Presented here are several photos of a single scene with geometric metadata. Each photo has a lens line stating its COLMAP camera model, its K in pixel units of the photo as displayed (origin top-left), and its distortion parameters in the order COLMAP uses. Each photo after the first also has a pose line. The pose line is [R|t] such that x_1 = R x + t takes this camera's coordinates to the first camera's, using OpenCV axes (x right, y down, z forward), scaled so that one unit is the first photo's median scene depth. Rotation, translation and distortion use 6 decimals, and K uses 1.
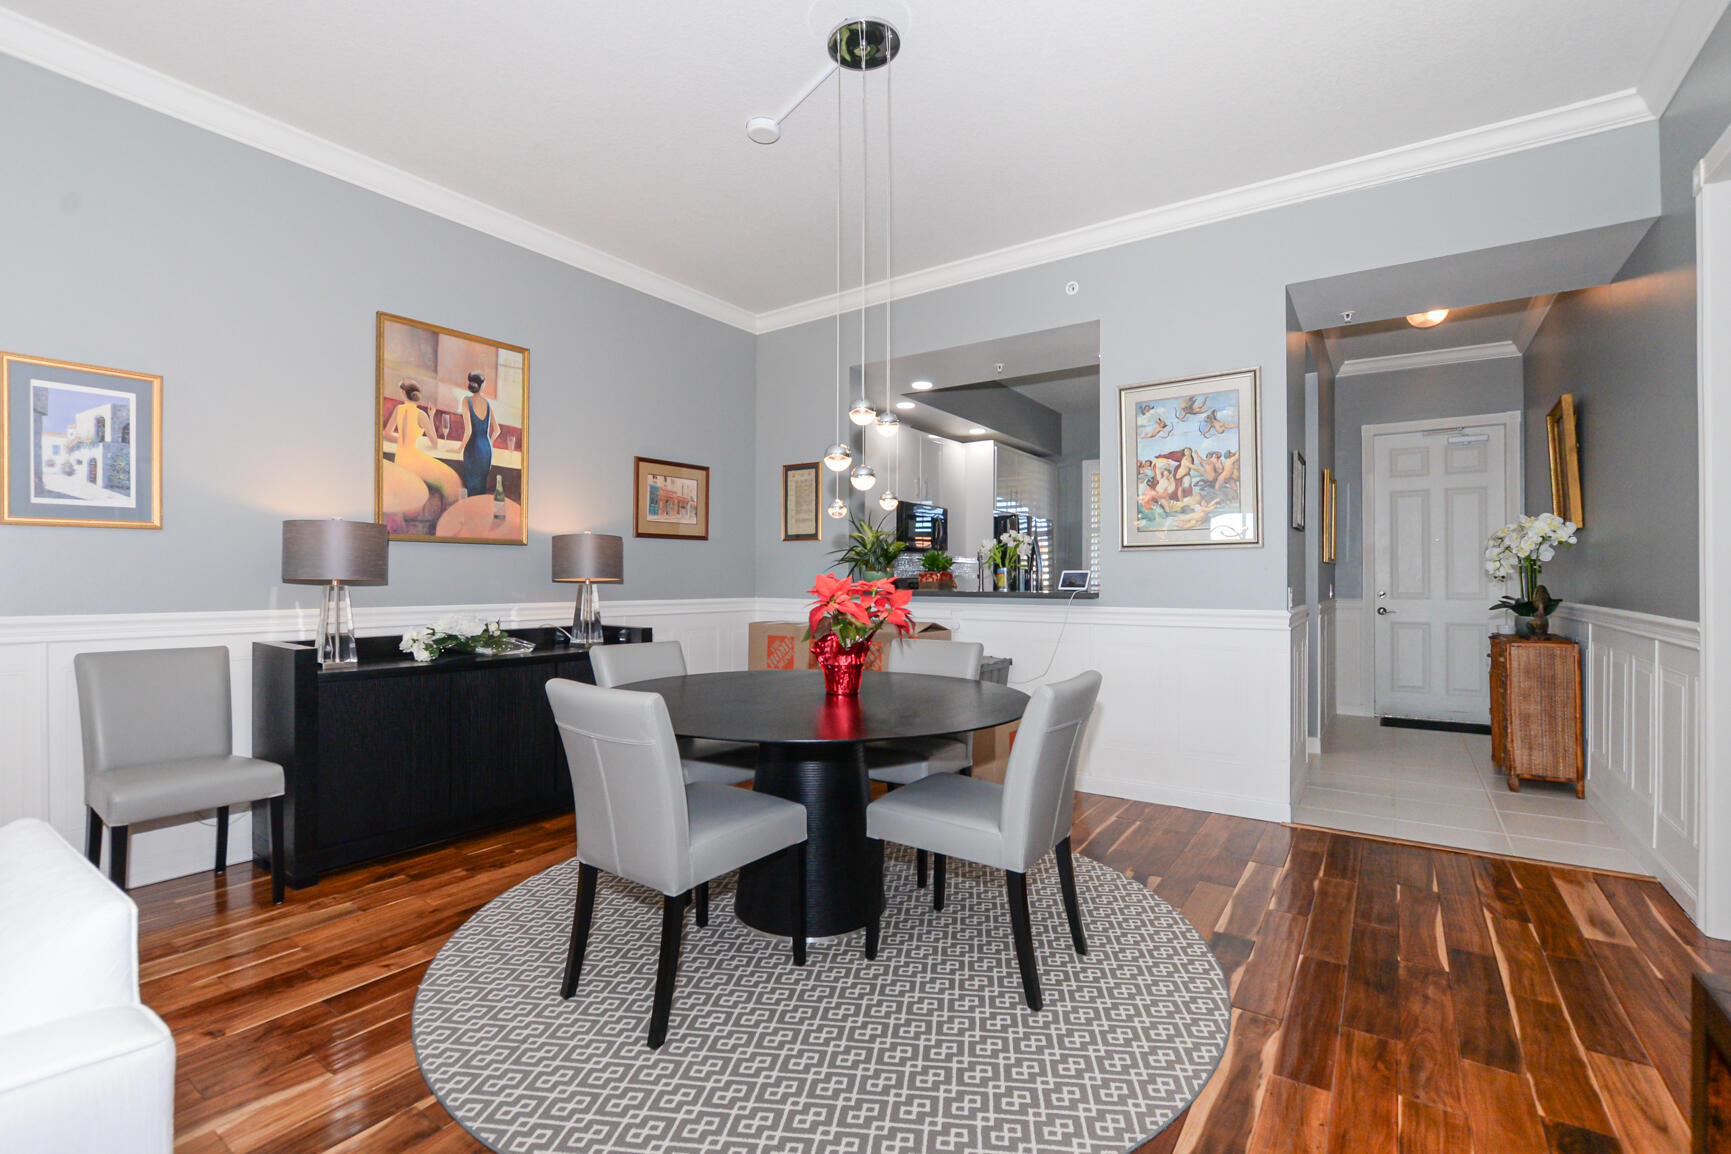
lens RADIAL K [[775.7, 0, 861.1], [0, 775.7, 570.4], [0, 0, 1]] dist [-0.000802, 0.000081]
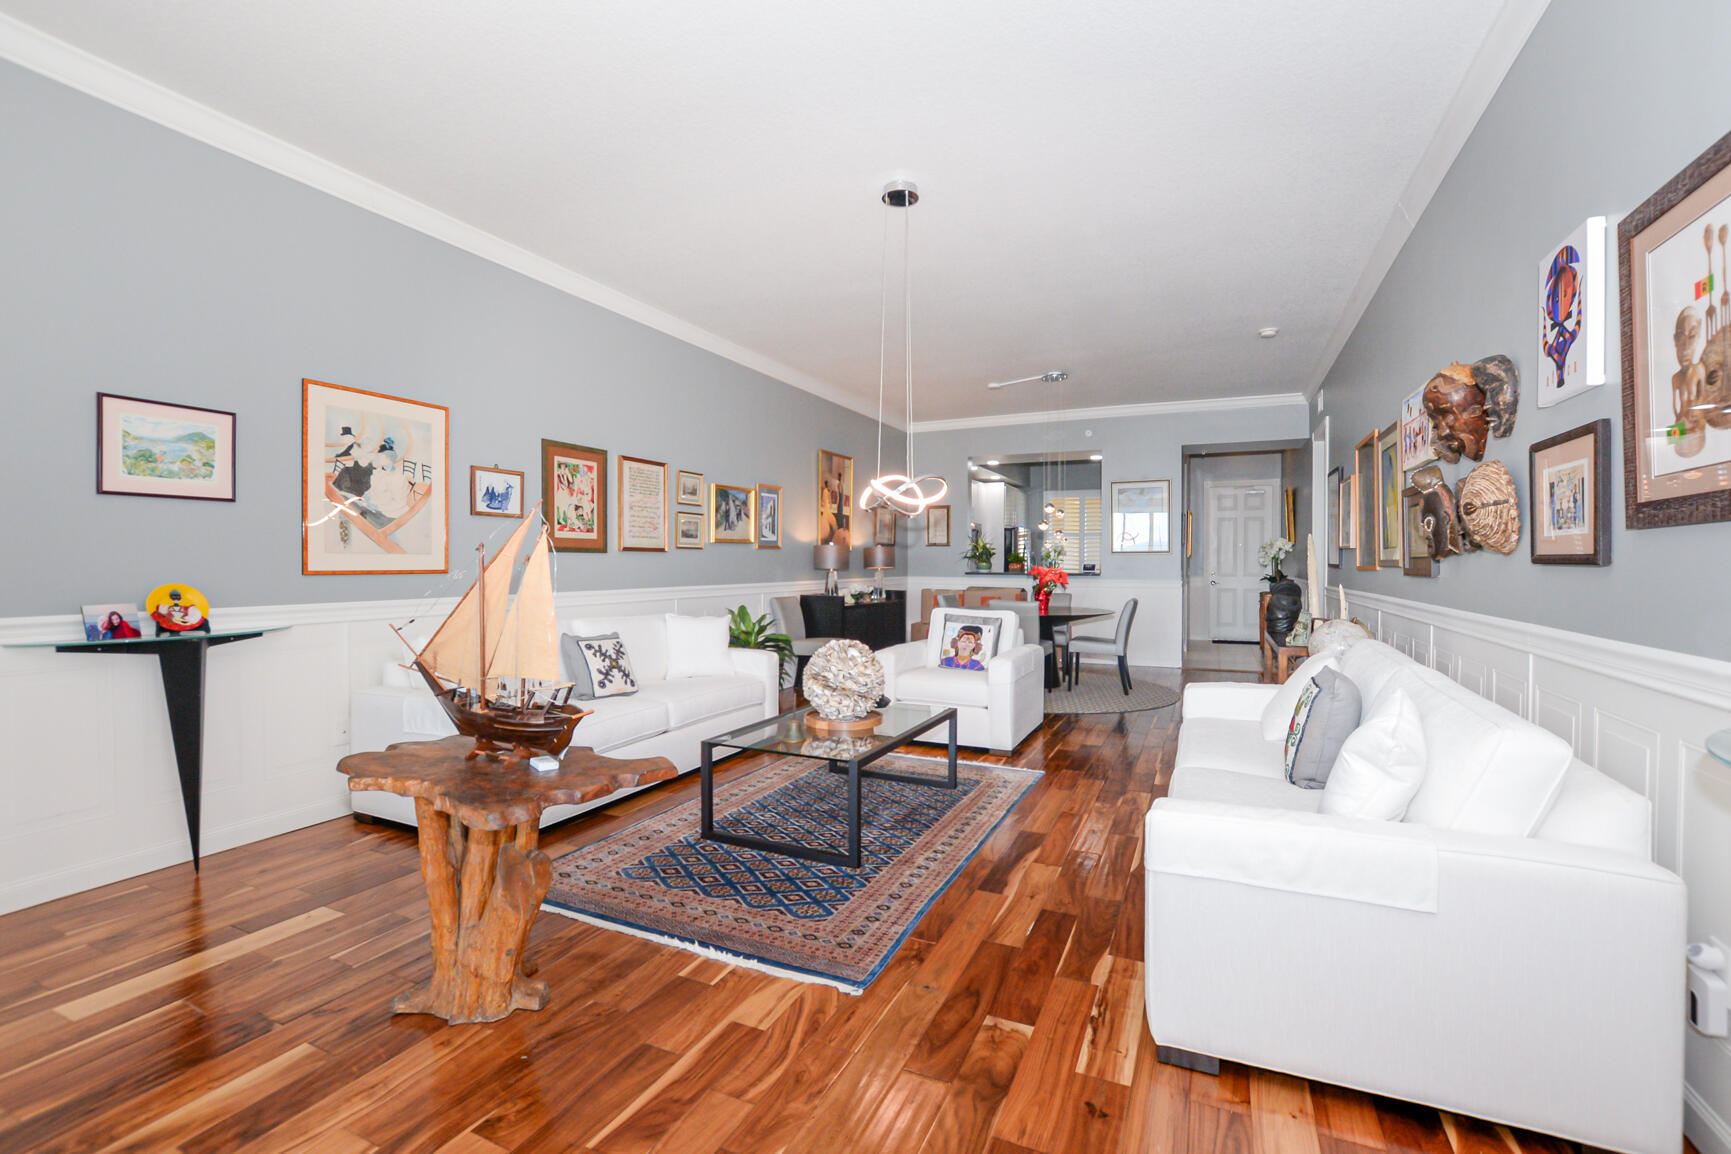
lens RADIAL K [[771.8, 0, 865.5], [0, 771.8, 577.0], [0, 0, 1]] dist [-0.017329, -0.000037]
pose [[0.984586, -0.003804, 0.174862, -0.541402], [-0.001433, 0.999555, 0.029809, -0.018198], [-0.174898, -0.029600, 0.984142, -0.766491]]
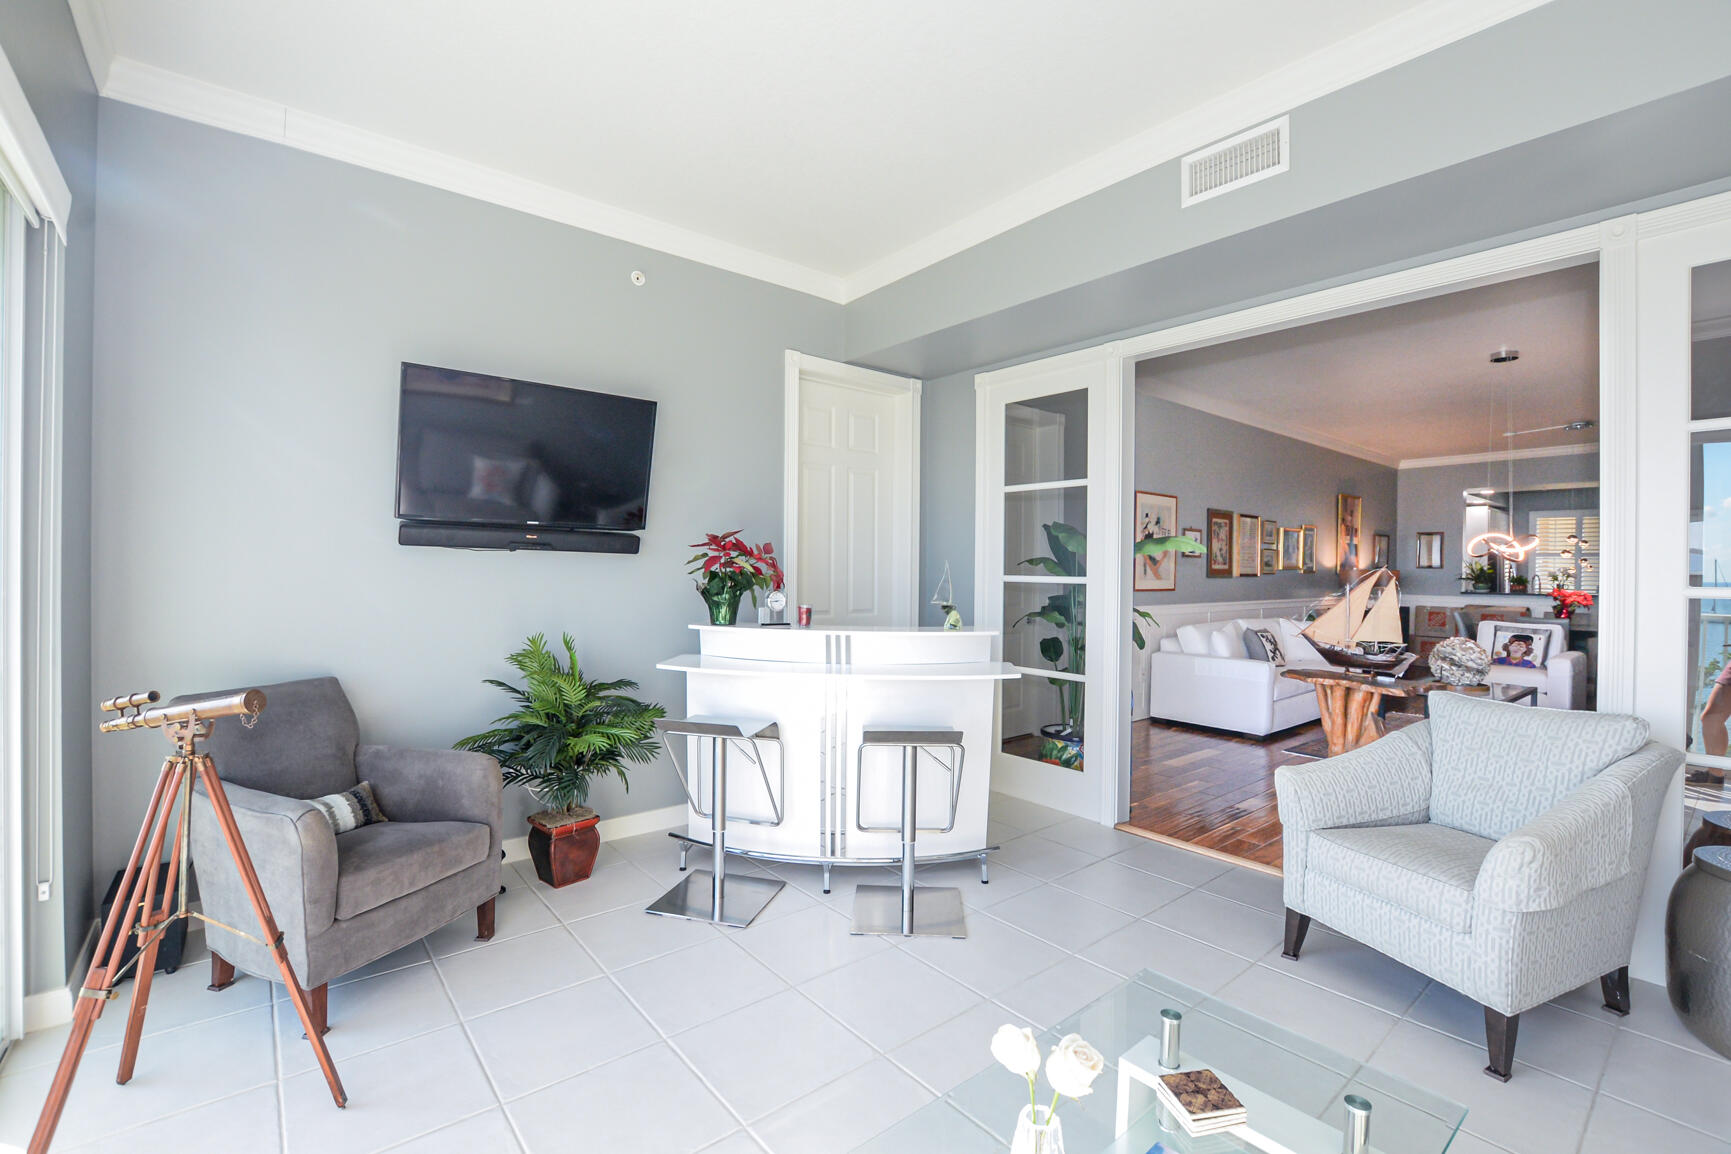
lens RADIAL K [[771.8, 0, 865.5], [0, 771.8, 577.0], [0, 0, 1]] dist [-0.017329, -0.000037]
pose [[0.965712, 0.008920, -0.259463, -0.965918], [-0.004428, 0.999830, 0.017895, -0.042781], [0.259578, -0.016132, 0.965587, -1.345895]]
